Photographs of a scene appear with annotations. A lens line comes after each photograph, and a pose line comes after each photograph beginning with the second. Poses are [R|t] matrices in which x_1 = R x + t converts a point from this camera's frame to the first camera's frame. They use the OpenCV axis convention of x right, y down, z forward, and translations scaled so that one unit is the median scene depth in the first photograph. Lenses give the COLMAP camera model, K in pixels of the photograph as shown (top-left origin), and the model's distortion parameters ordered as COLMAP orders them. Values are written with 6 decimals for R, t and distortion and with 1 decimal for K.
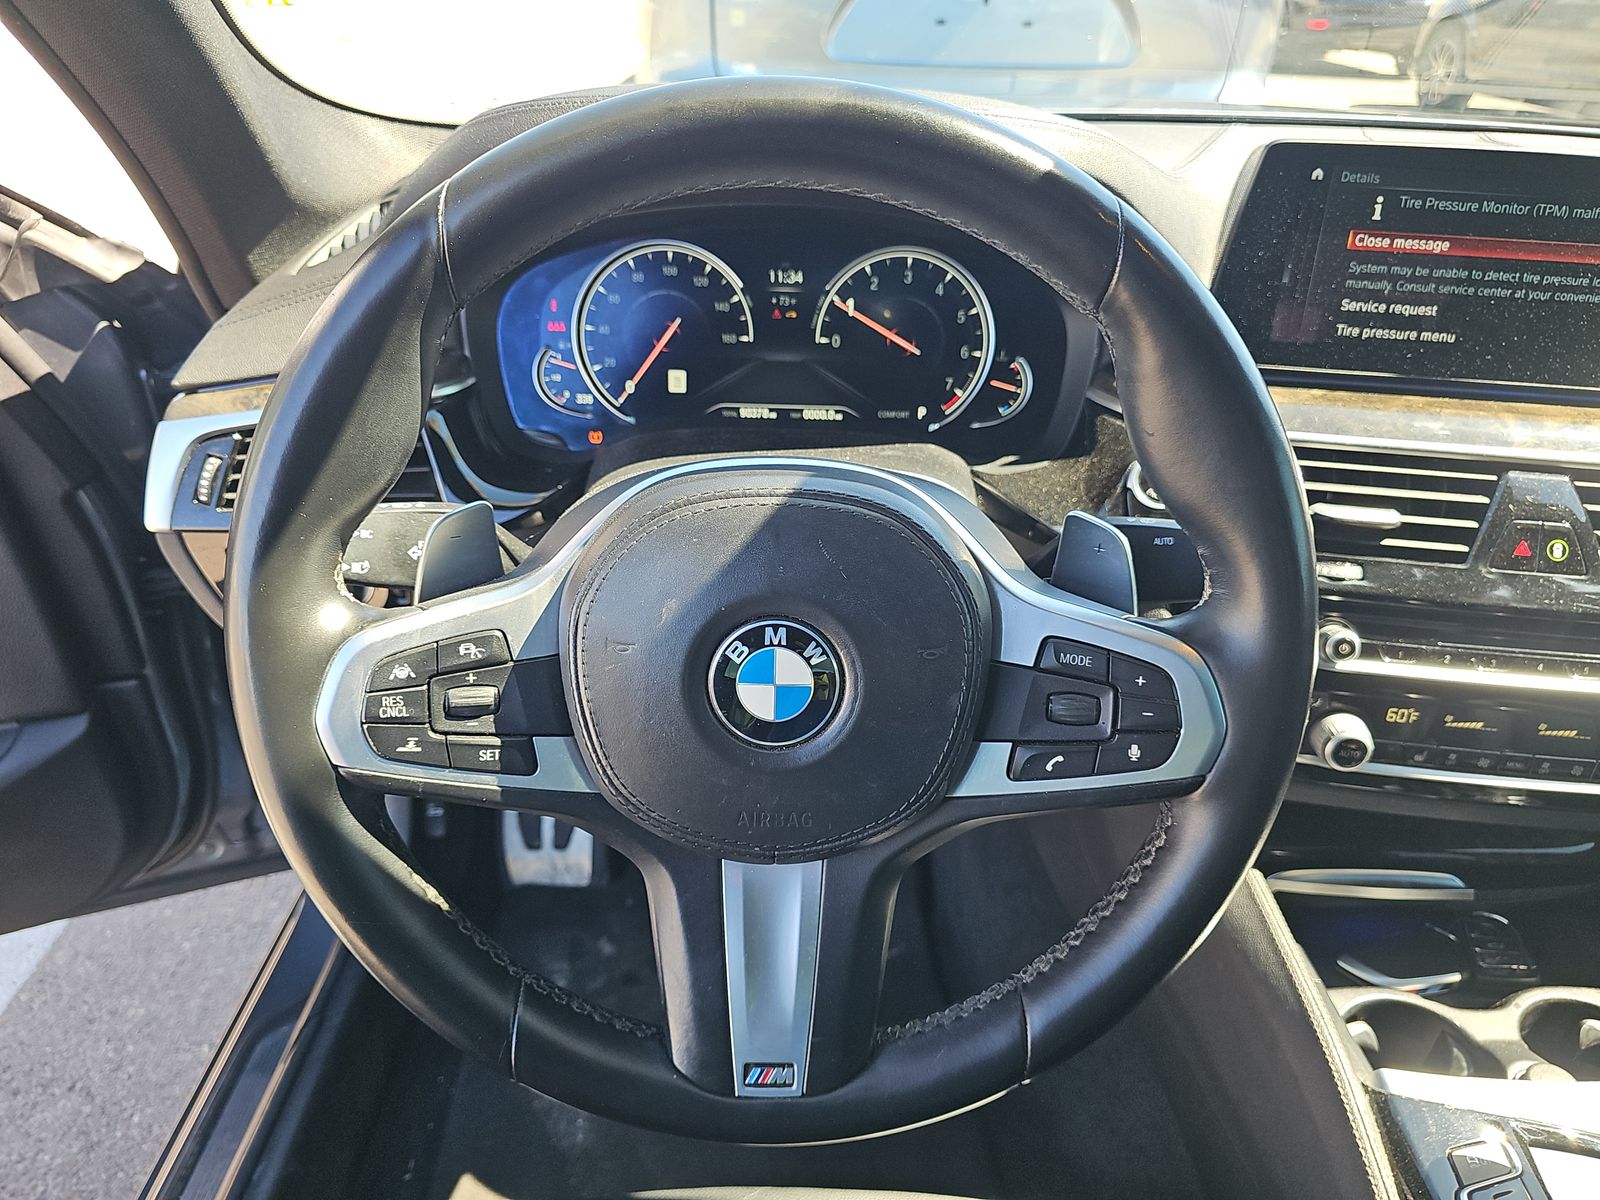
lens RADIAL K [[1083.1, 0, 800.0], [0, 1083.1, 600.0], [0, 0, 1]] dist [0.063883, -0.088762]
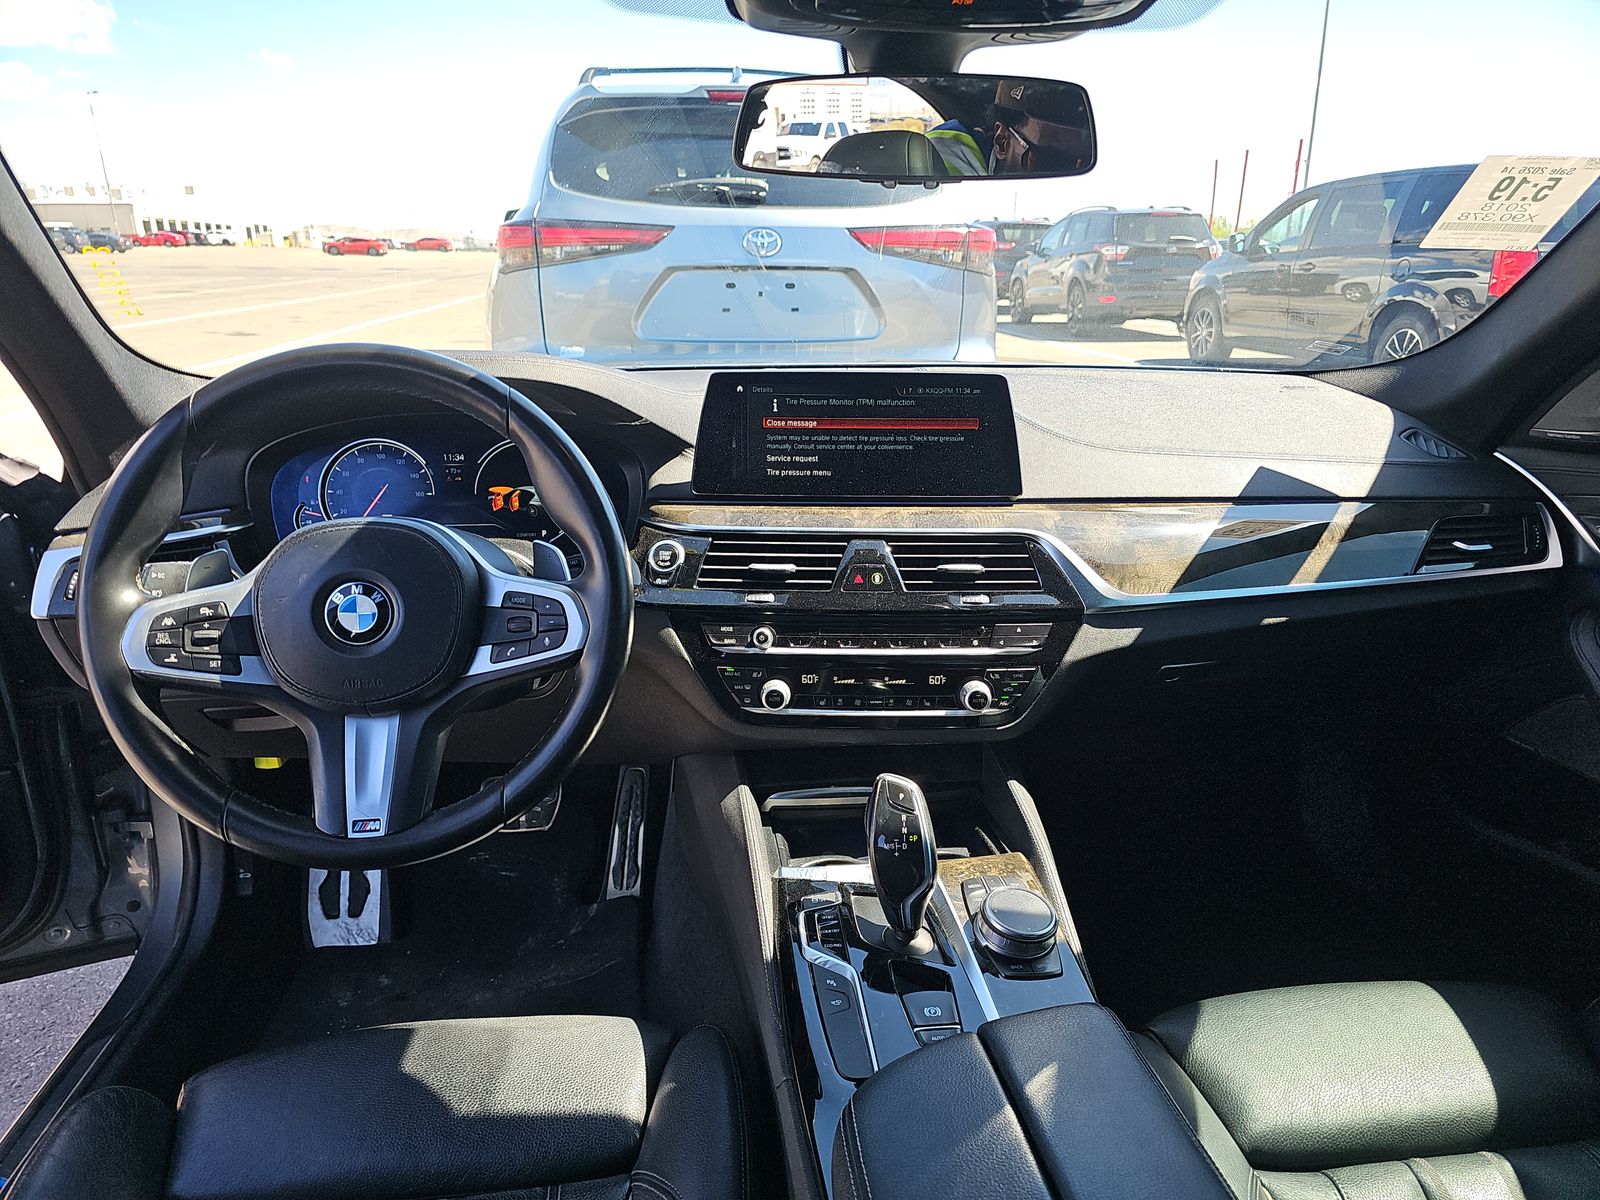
lens RADIAL K [[1023.0, 0, 800.0], [0, 1023.0, 600.0], [0, 0, 1]] dist [0.002552, -0.005287]
pose [[0.990890, -0.055613, 0.122655, 0.331058], [0.080028, 0.975664, -0.204146, 0.299692], [-0.108316, 0.212102, 0.971226, -0.572034]]
